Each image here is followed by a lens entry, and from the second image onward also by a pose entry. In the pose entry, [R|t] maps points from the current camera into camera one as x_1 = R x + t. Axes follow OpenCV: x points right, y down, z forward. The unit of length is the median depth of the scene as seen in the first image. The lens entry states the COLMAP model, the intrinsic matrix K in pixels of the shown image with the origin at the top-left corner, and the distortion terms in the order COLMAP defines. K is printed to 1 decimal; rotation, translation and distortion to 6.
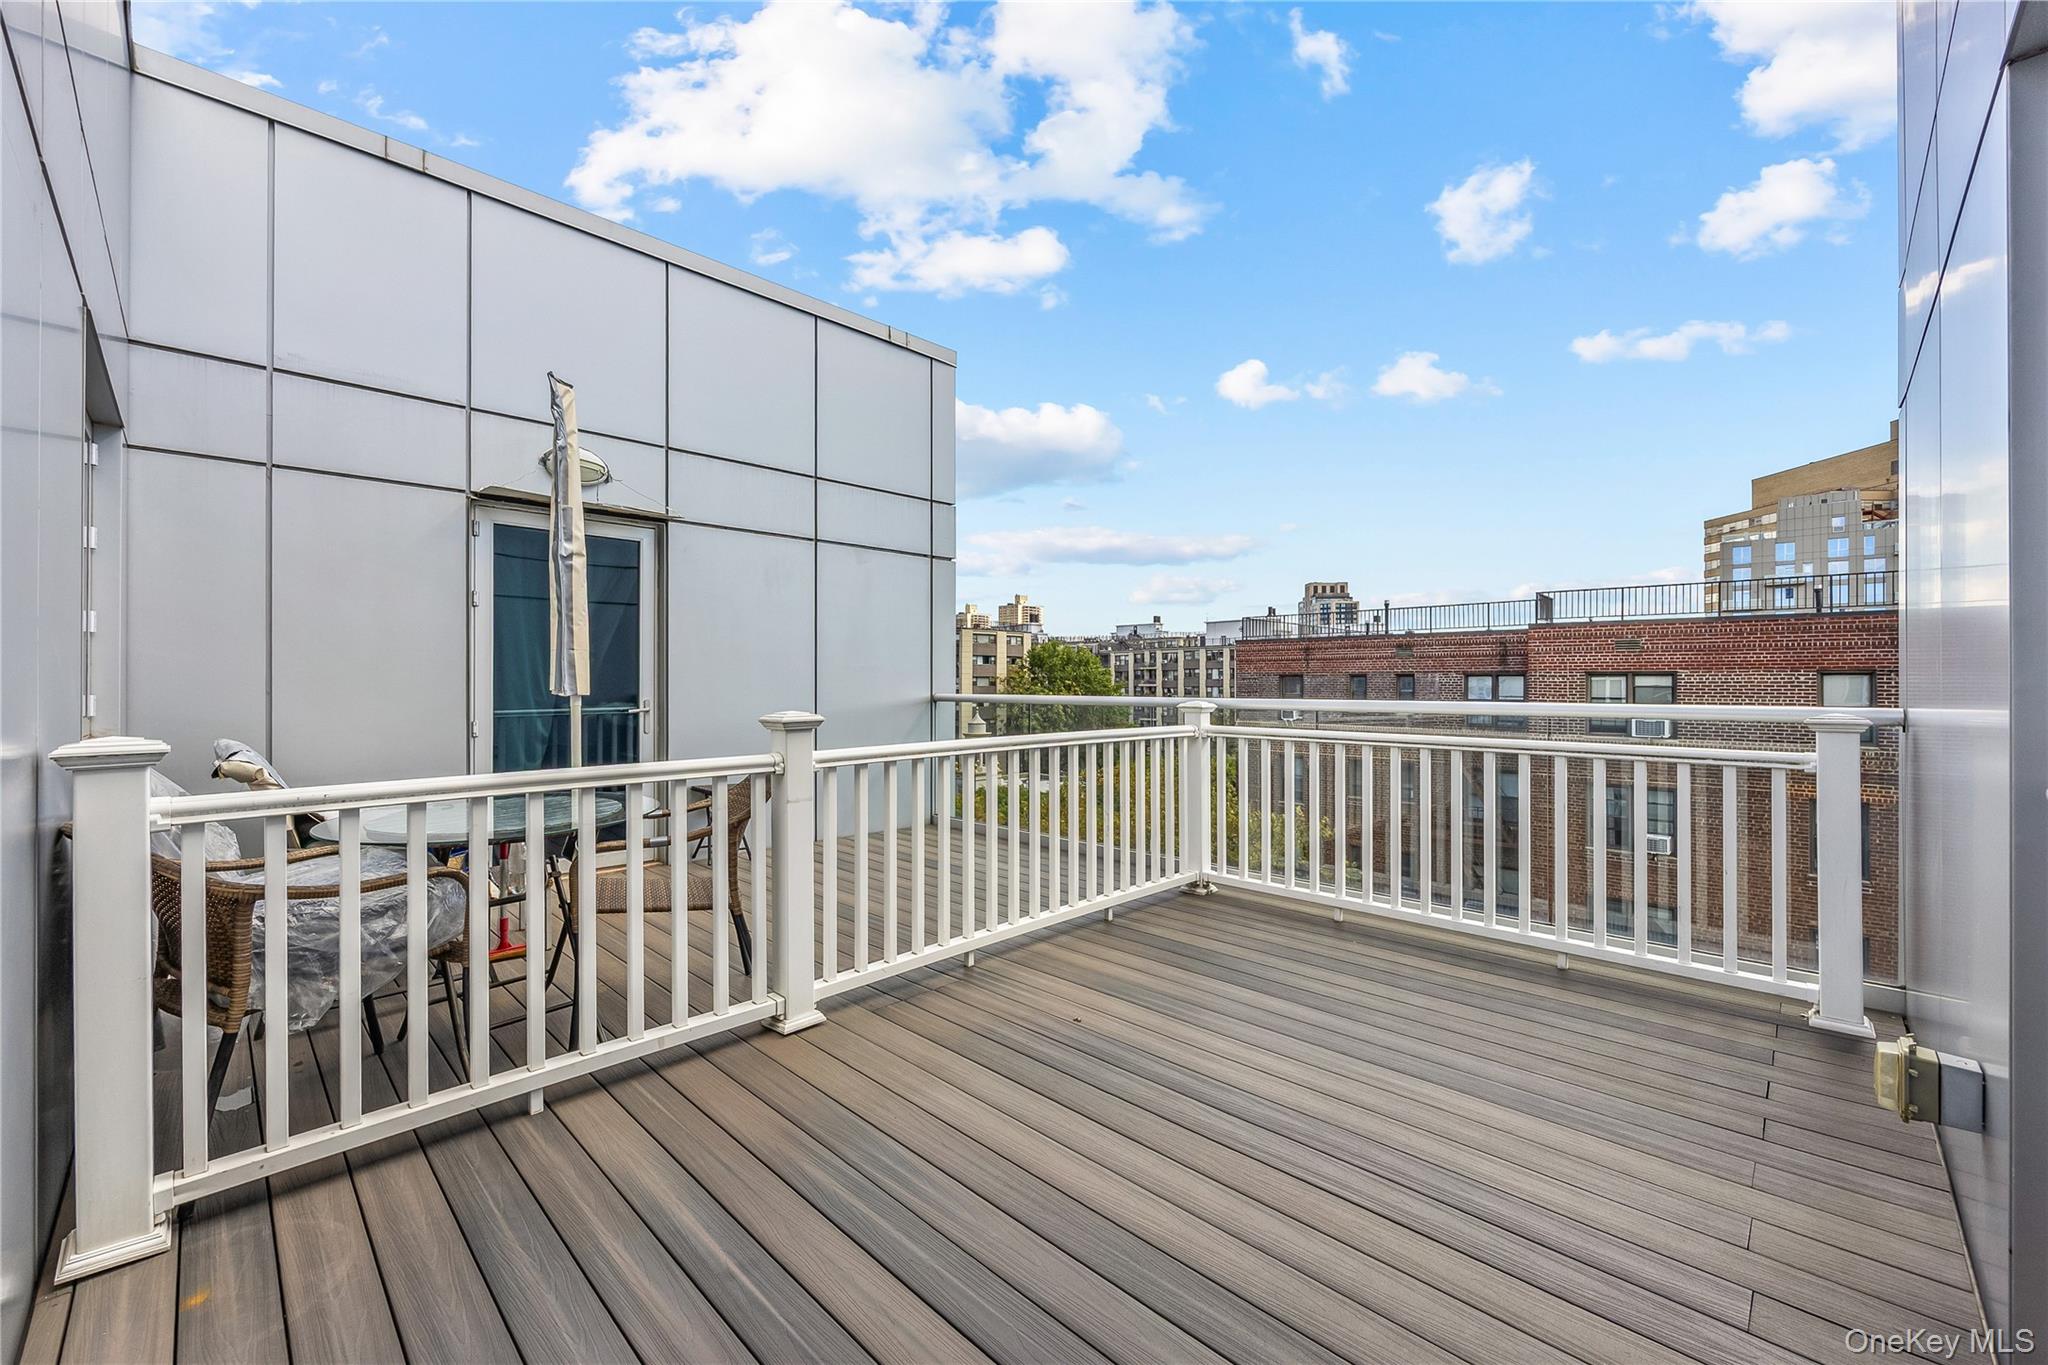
lens RADIAL K [[802.3, 0, 1024.0], [0, 802.3, 682.5], [0, 0, 1]] dist [-0.000582, -0.000080]
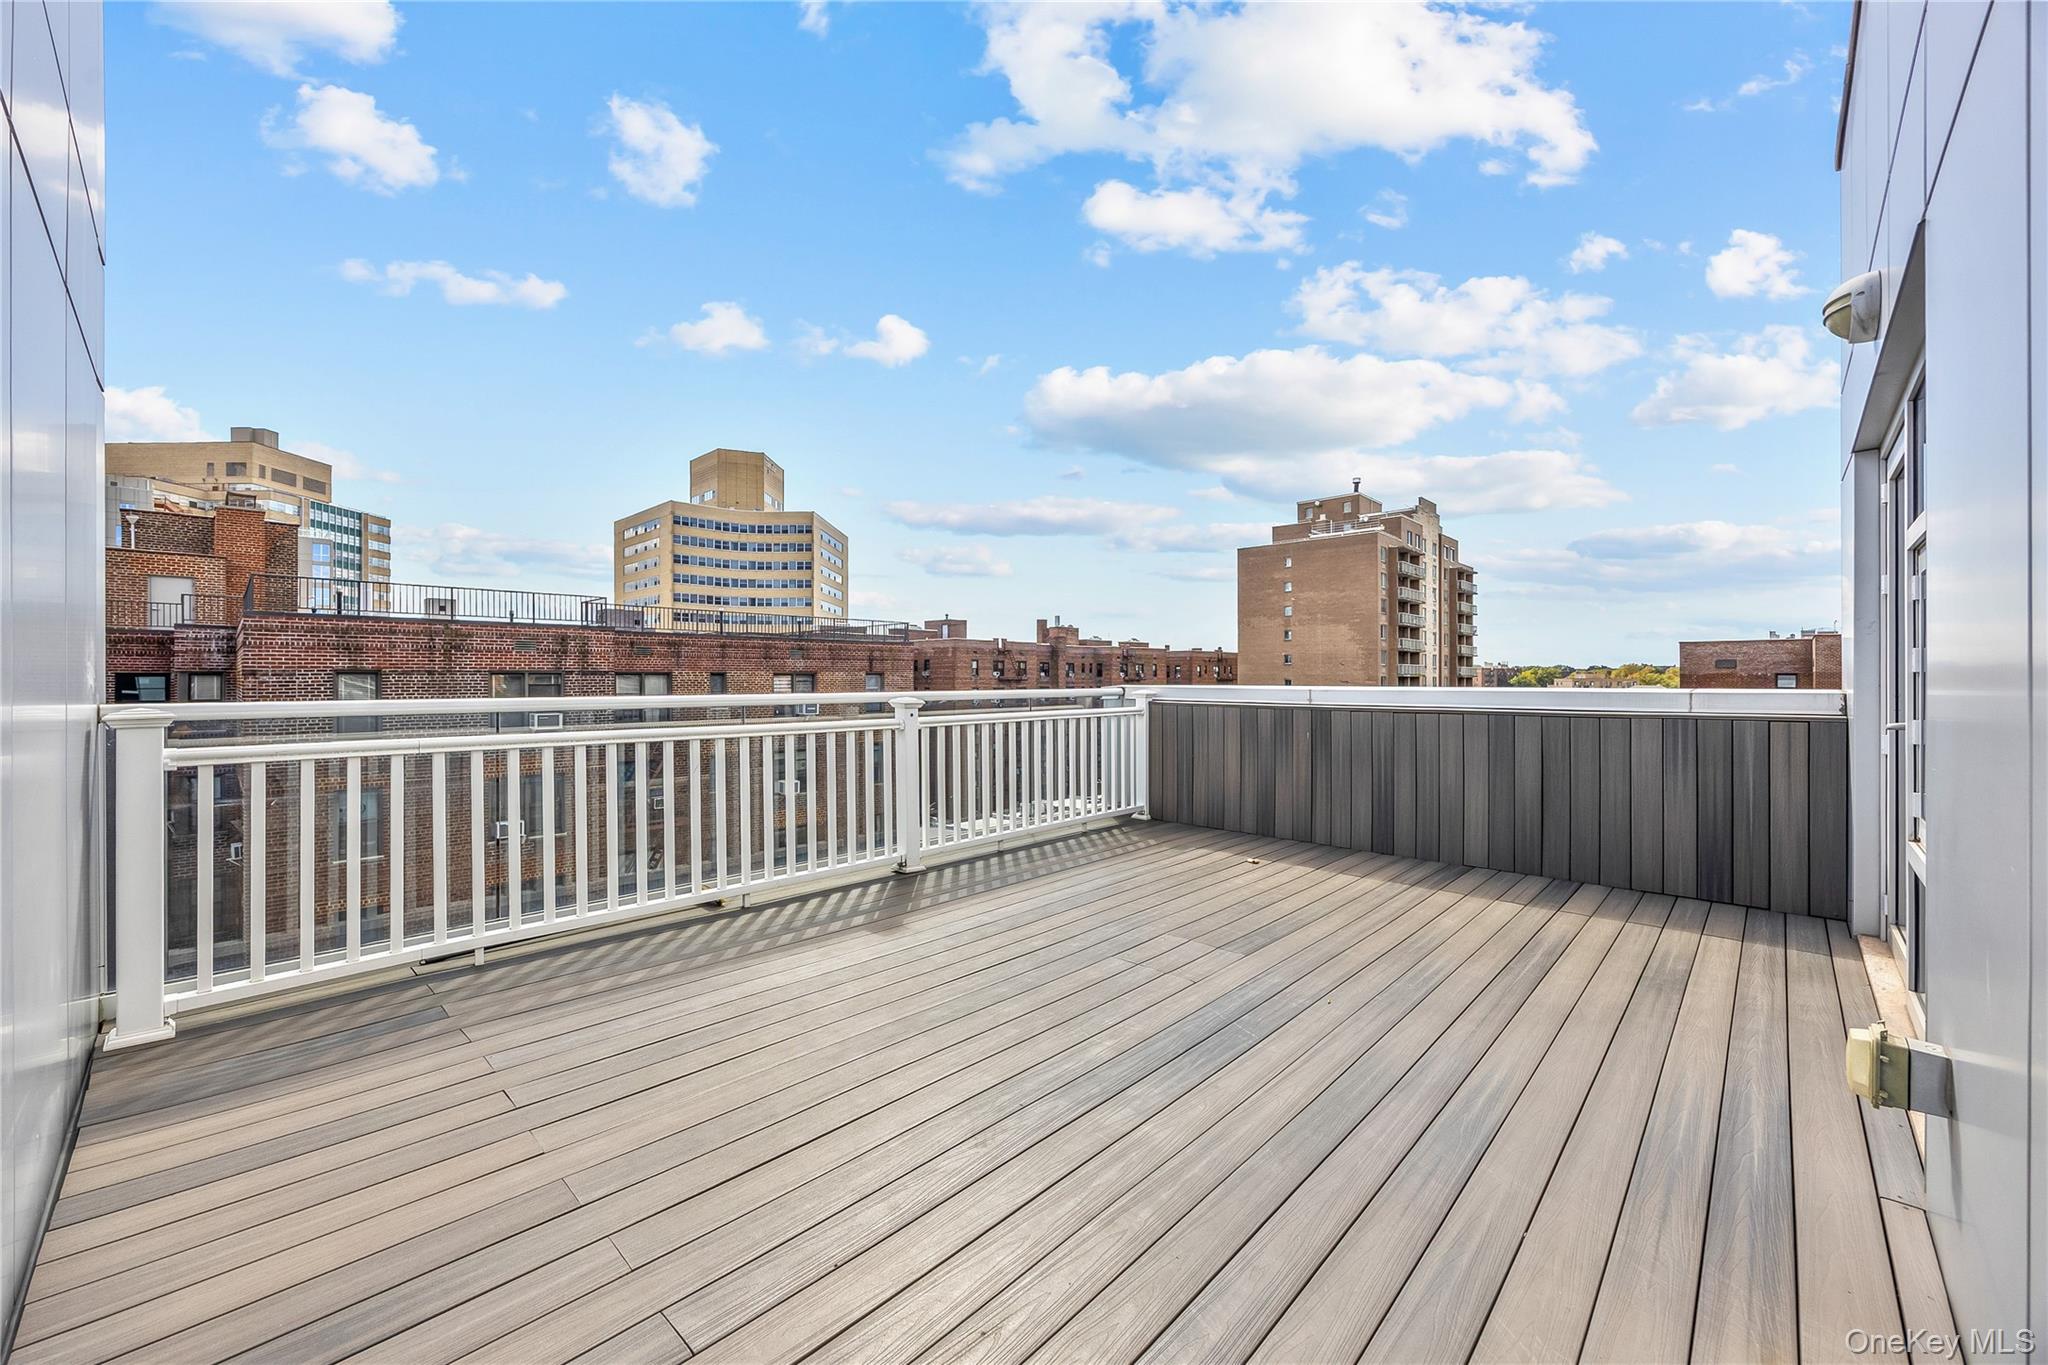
lens RADIAL K [[802.3, 0, 1024.0], [0, 802.3, 682.5], [0, 0, 1]] dist [-0.000582, -0.000080]
pose [[-0.012330, -0.007750, 0.999894, -0.380608], [0.005977, 0.999952, 0.007824, -0.000509], [-0.999906, 0.006073, -0.012283, 0.372796]]
